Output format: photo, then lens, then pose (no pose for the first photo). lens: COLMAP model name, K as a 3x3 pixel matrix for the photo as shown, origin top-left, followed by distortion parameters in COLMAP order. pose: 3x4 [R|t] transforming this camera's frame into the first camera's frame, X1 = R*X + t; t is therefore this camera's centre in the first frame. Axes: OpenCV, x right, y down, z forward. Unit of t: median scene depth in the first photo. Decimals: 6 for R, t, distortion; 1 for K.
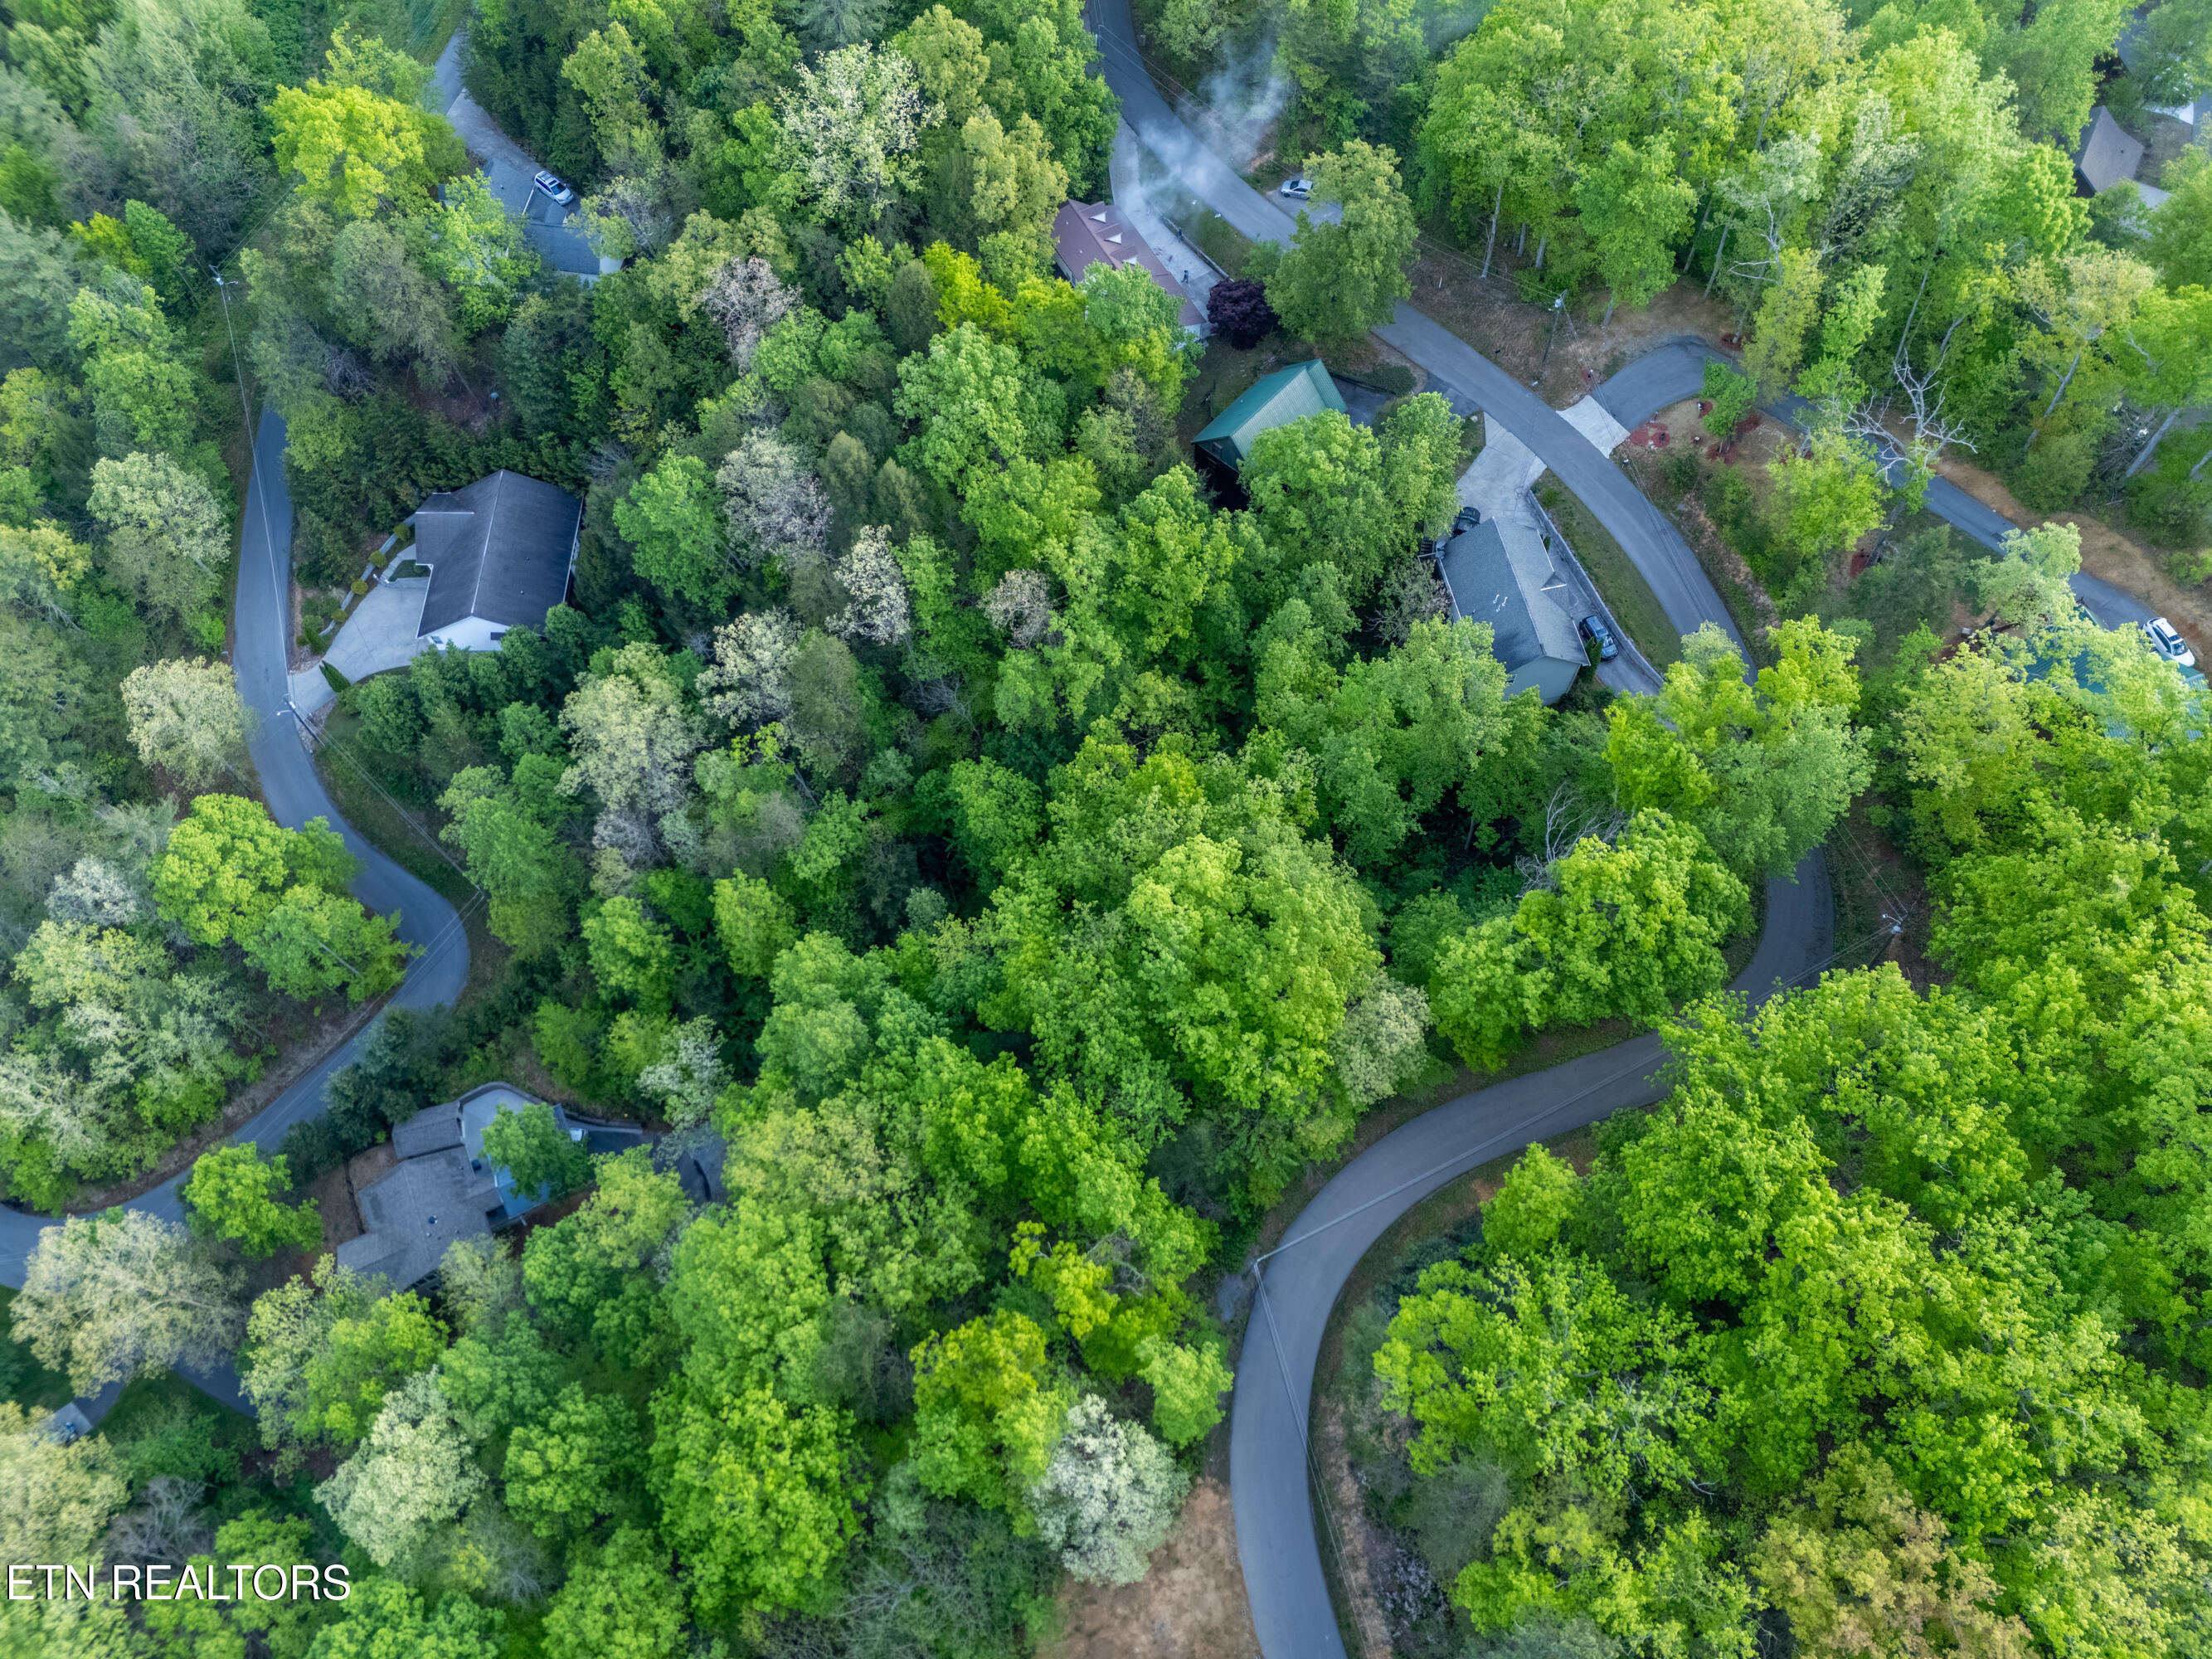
lens RADIAL K [[1582.9, 0, 1106.0], [0, 1582.9, 829.5], [0, 0, 1]] dist [0.068291, -0.062062]
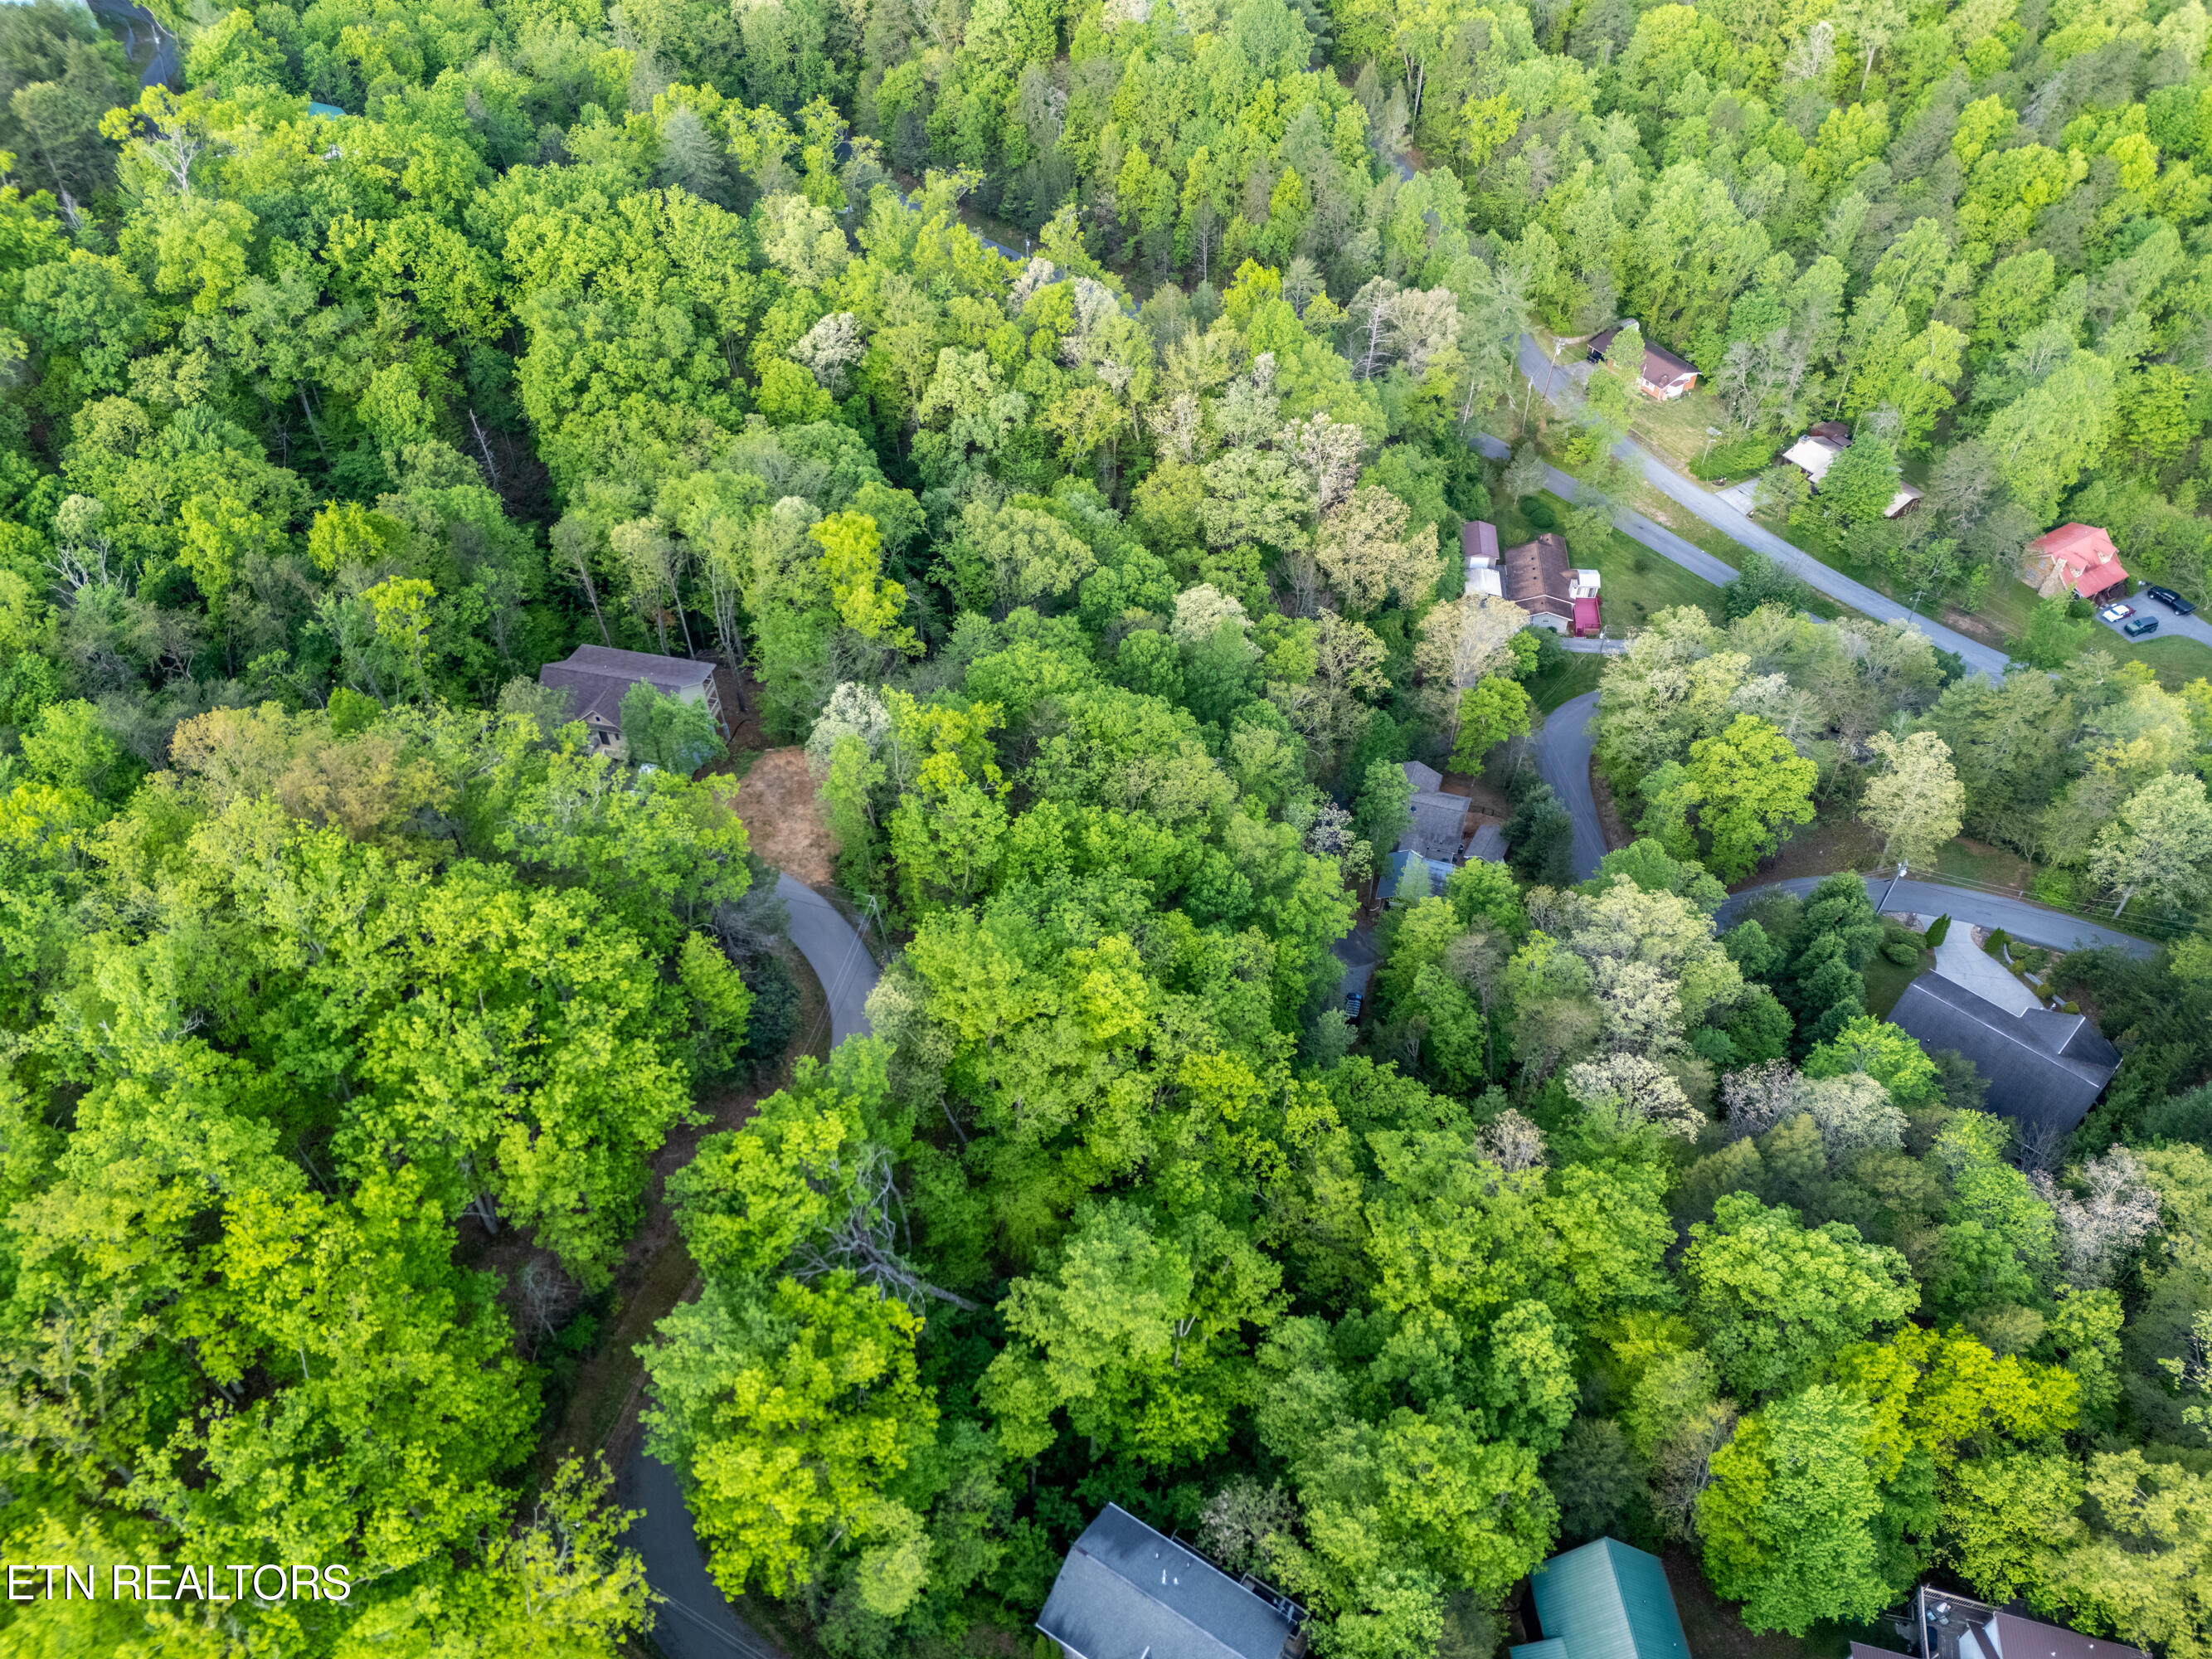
lens RADIAL K [[1629.7, 0, 1106.0], [0, 1629.7, 829.5], [0, 0, 1]] dist [0.075431, -0.074946]
pose [[-0.687716, 0.550105, -0.473742, 0.458872], [-0.632025, -0.132598, 0.763519, -0.702517], [0.357199, 0.824501, 0.438870, 0.343404]]
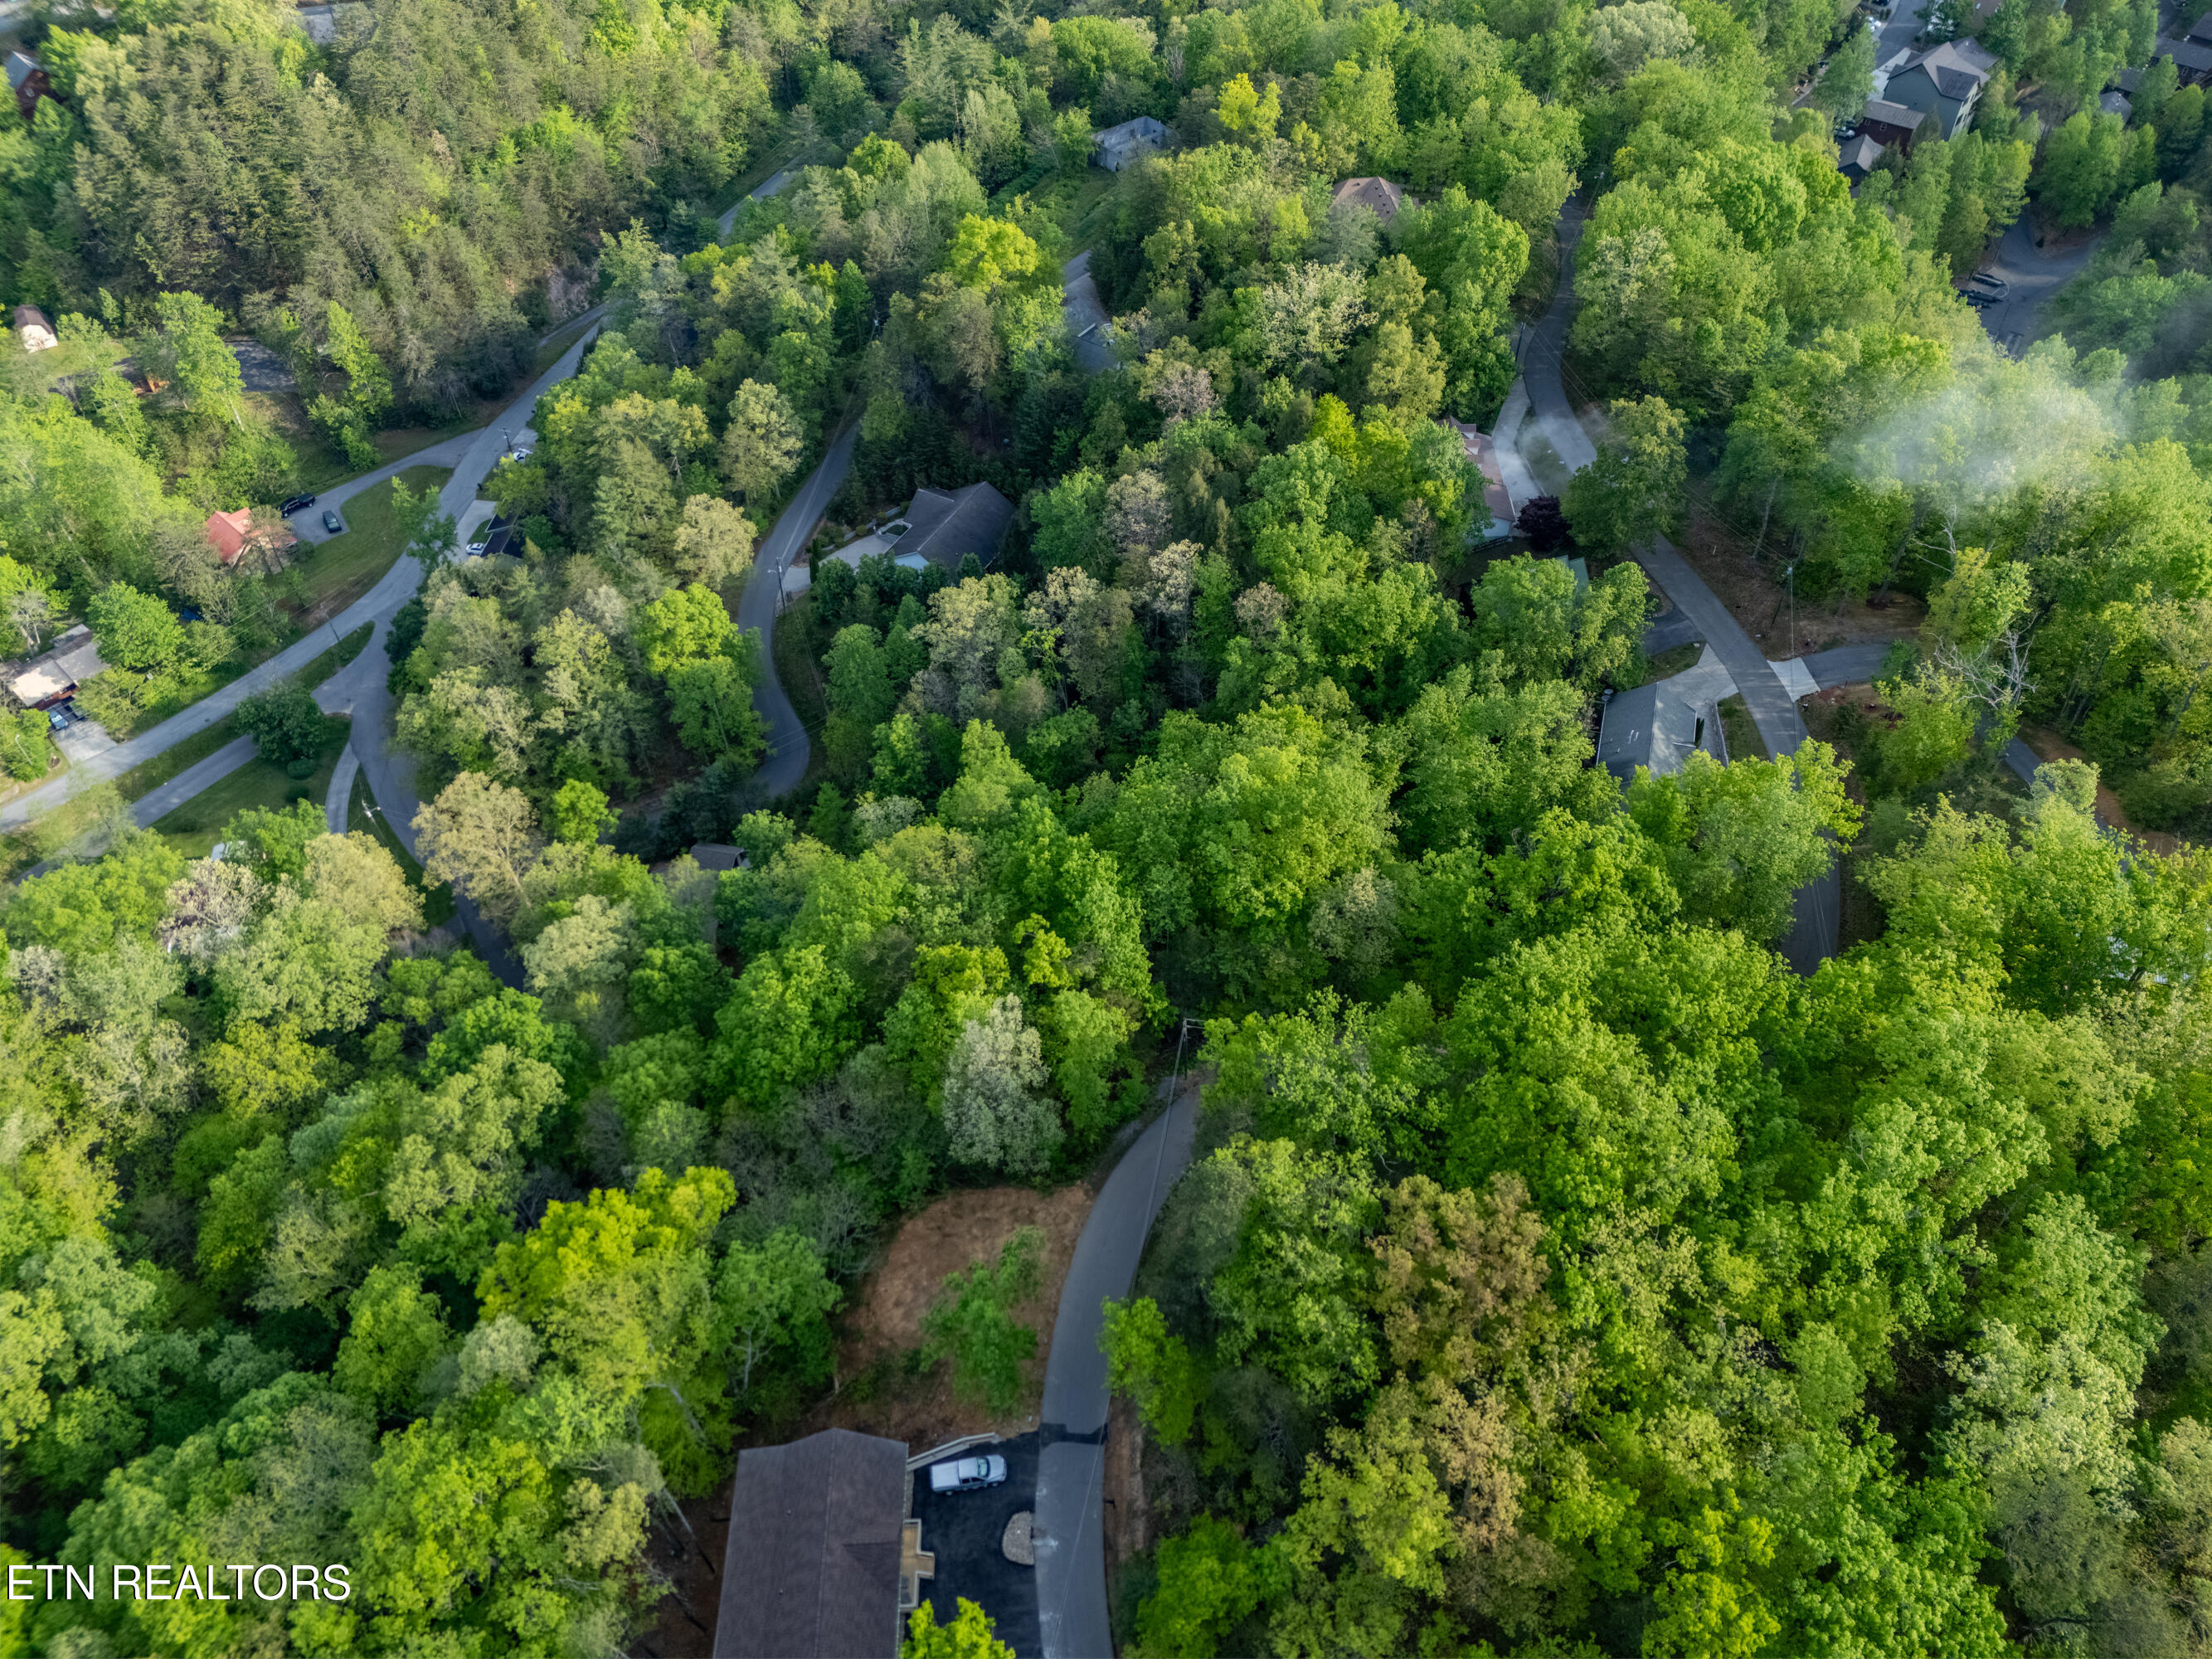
lens RADIAL K [[1582.9, 0, 1106.0], [0, 1582.9, 829.5], [0, 0, 1]] dist [0.068291, -0.062062]
pose [[0.883225, 0.349985, -0.312130, 0.303526], [-0.420929, 0.885067, -0.198682, 0.333506], [0.206720, 0.306865, 0.929032, -0.184052]]
